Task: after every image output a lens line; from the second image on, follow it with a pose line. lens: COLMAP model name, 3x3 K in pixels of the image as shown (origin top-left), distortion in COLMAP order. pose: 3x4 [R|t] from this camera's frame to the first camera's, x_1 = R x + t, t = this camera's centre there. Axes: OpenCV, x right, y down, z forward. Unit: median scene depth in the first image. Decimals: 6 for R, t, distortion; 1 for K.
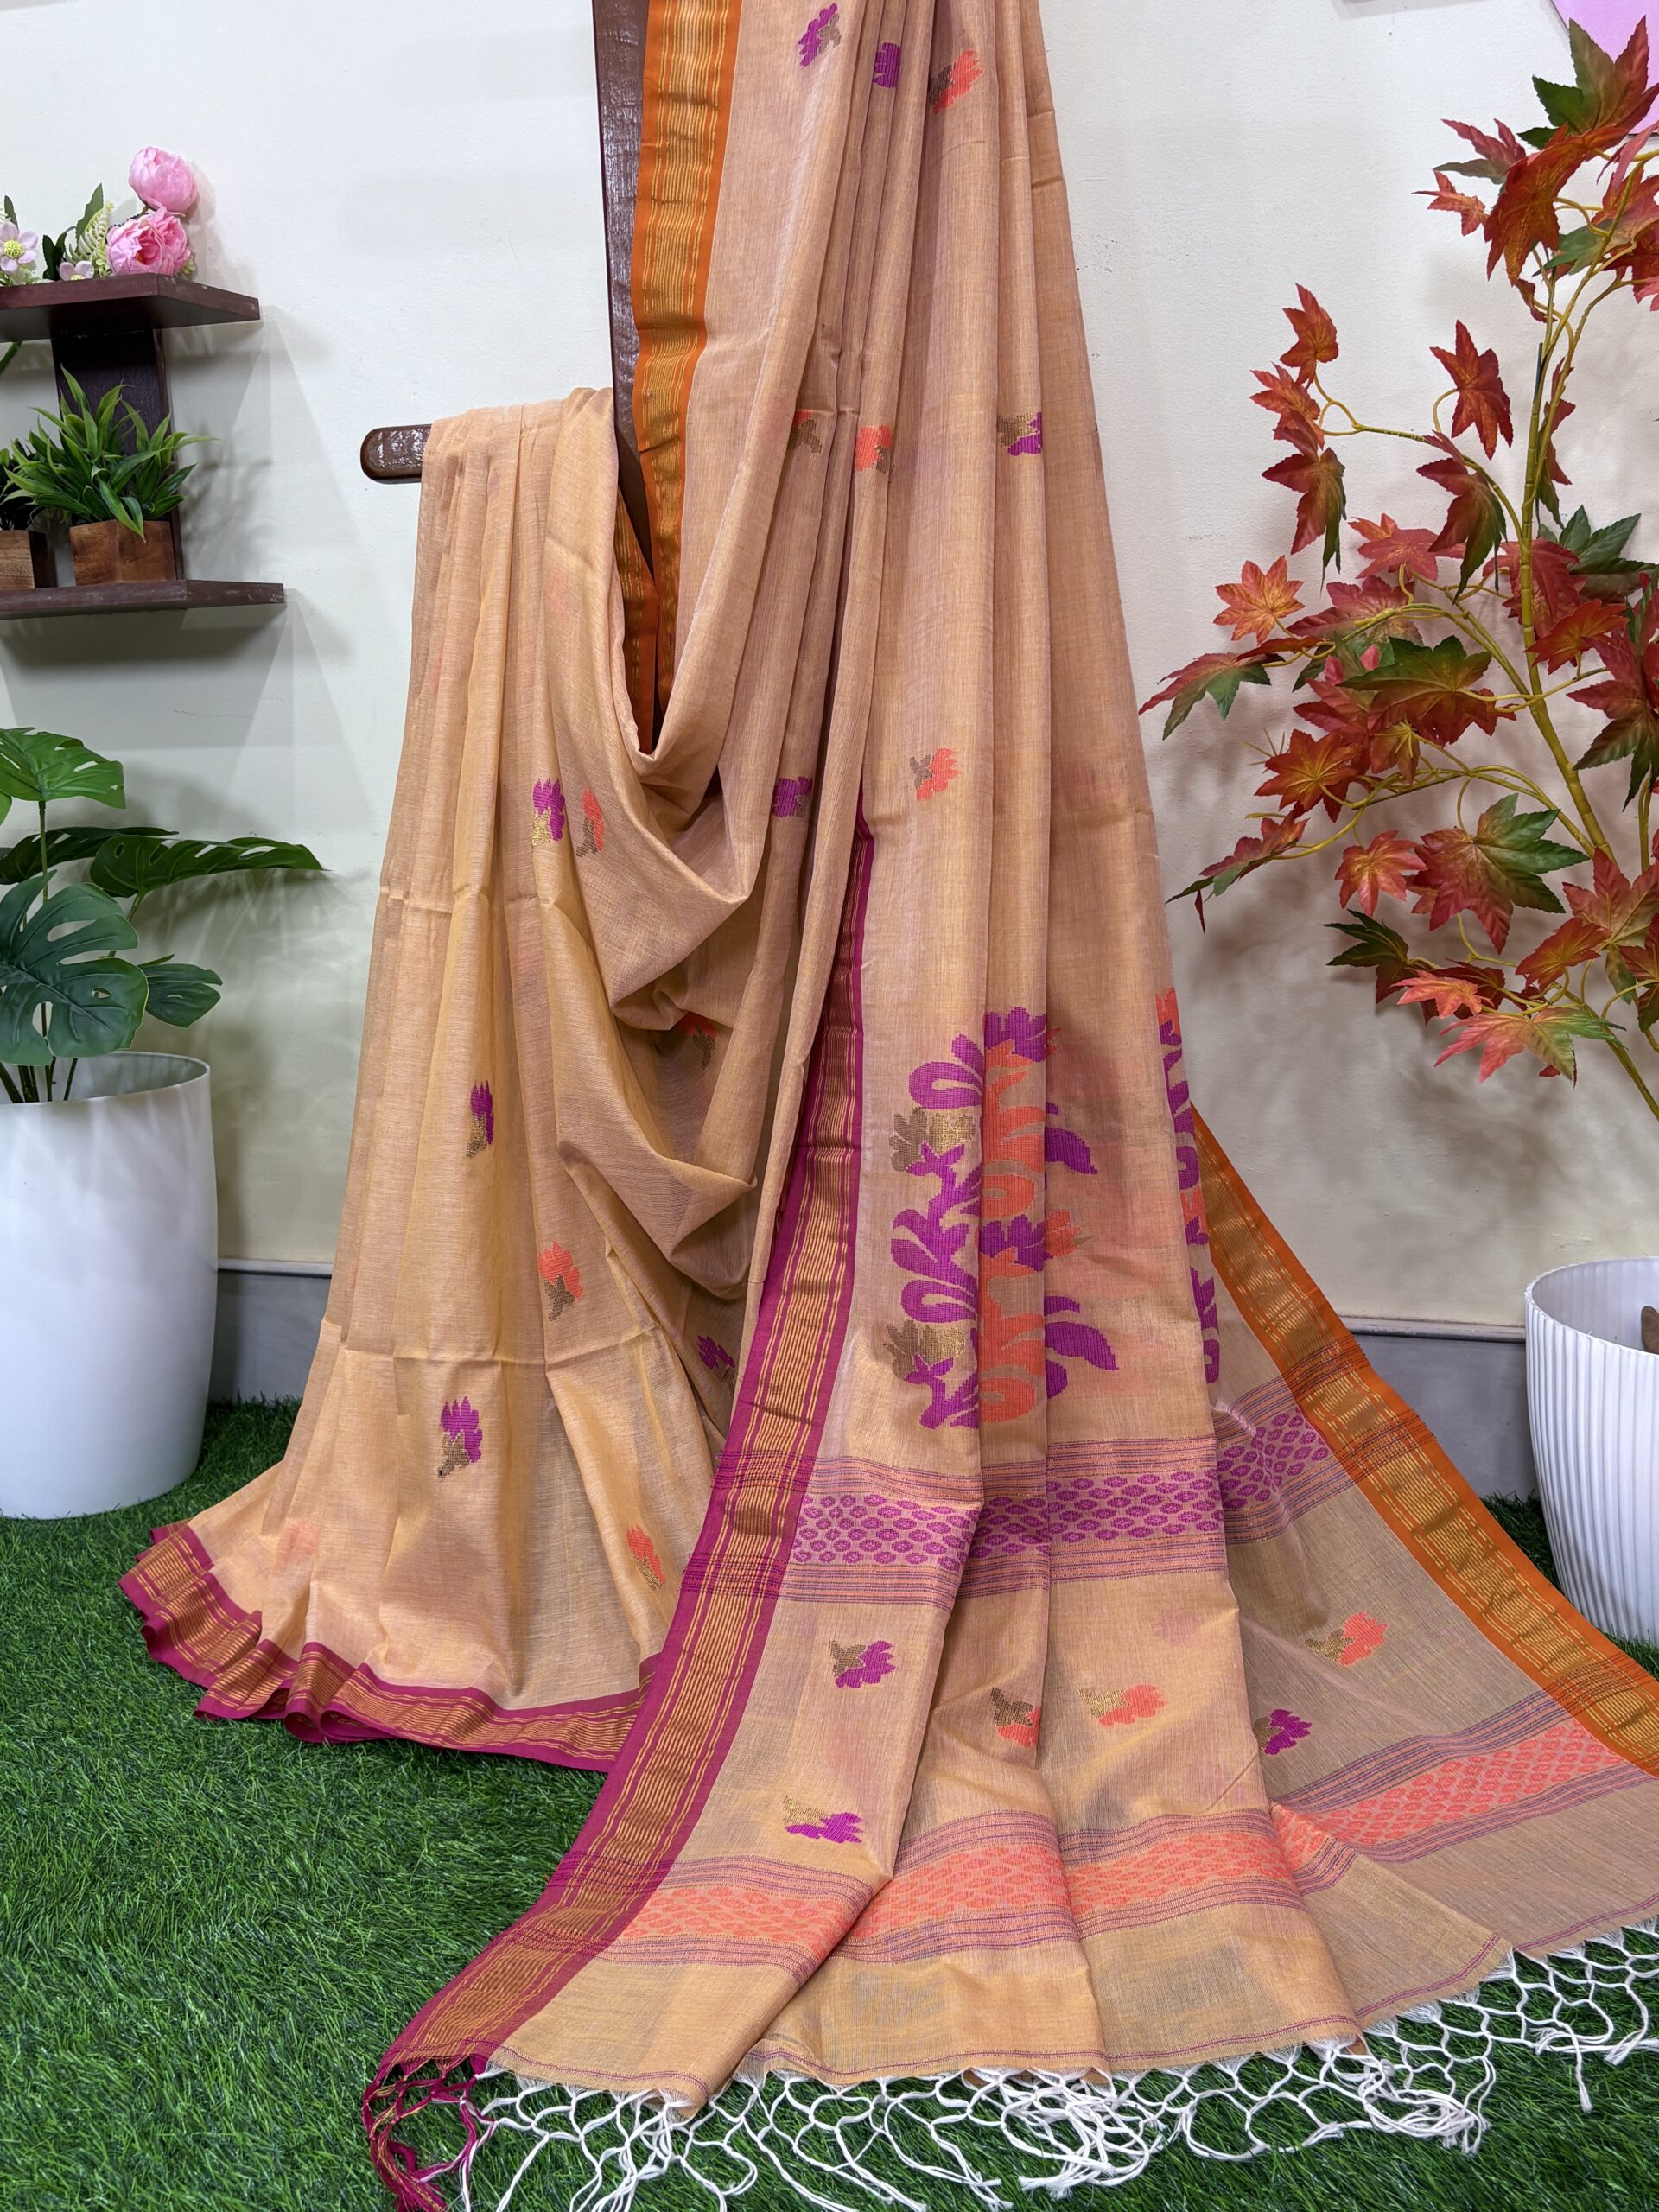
lens RADIAL K [[2058.6, 0, 829.5], [0, 2058.6, 1106.0], [0, 0, 1]] dist [0.093310, -0.165423]
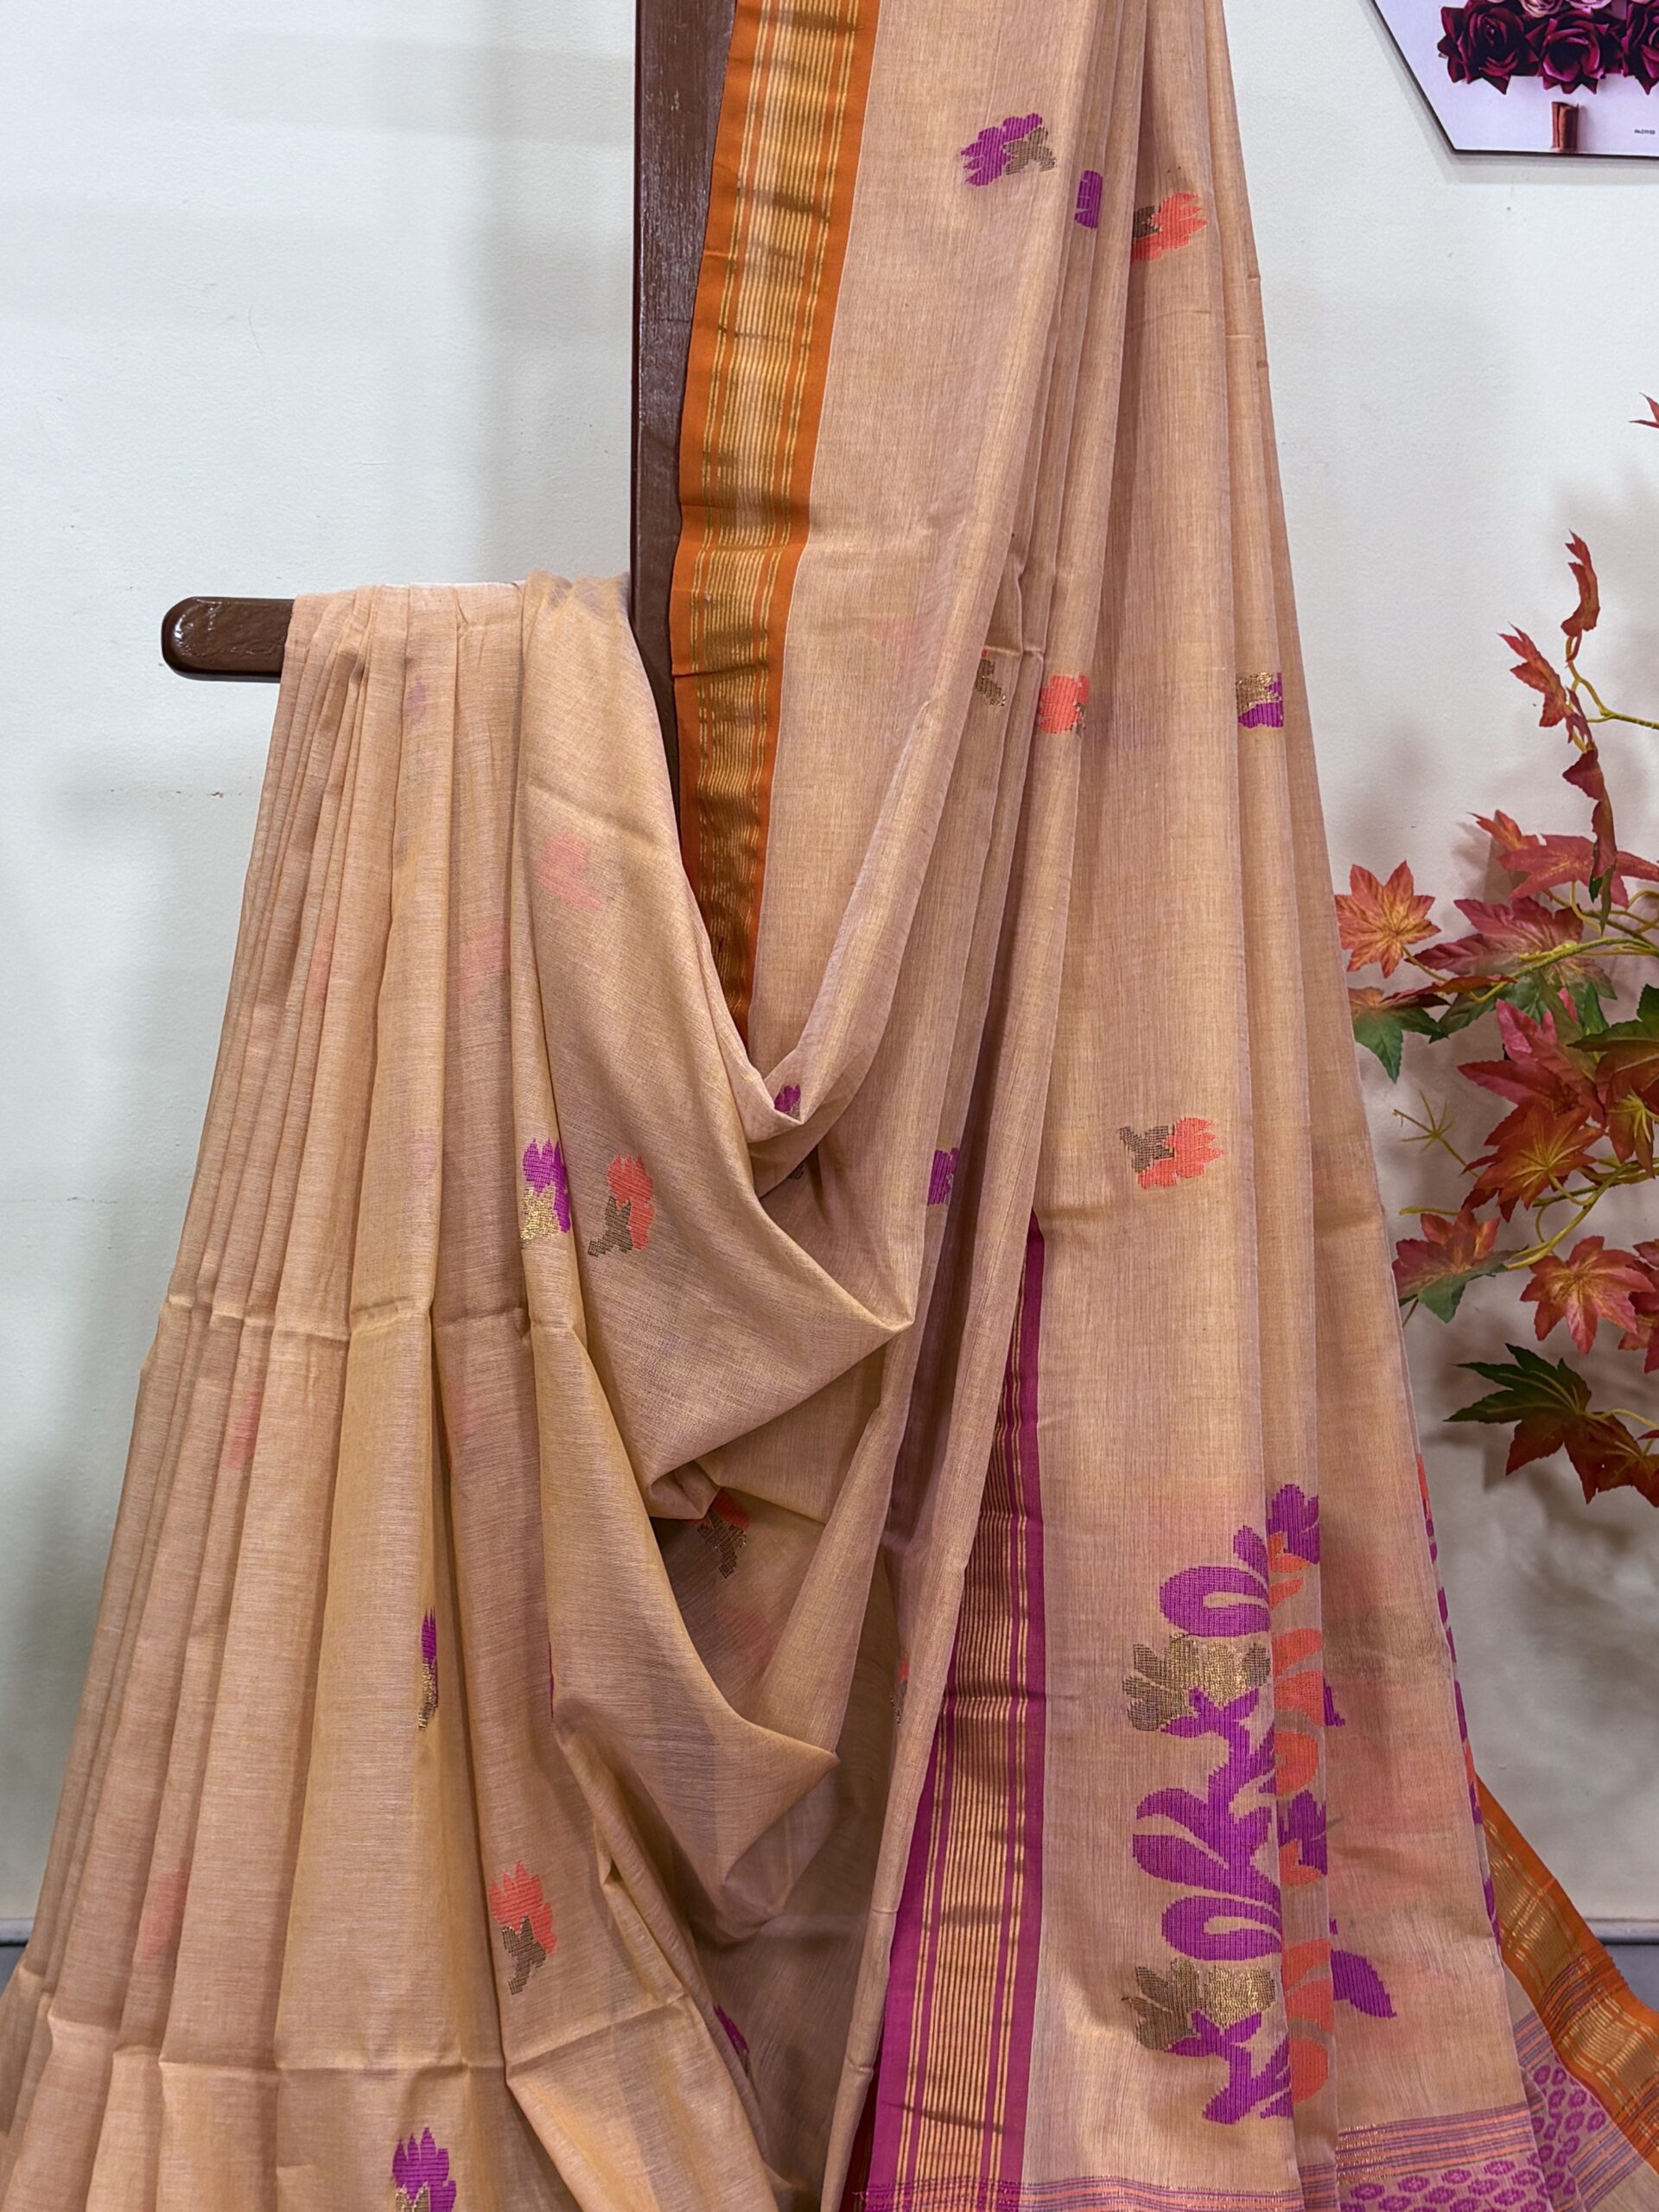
lens RADIAL K [[3194.0, 0, 829.5], [0, 3194.0, 1106.0], [0, 0, 1]] dist [0.346320, -1.661270]
pose [[0.944323, 0.029421, 0.327703, -0.400385], [0.019991, 0.989023, -0.146402, -0.017195], [-0.328413, 0.144802, 0.933369, 0.009283]]
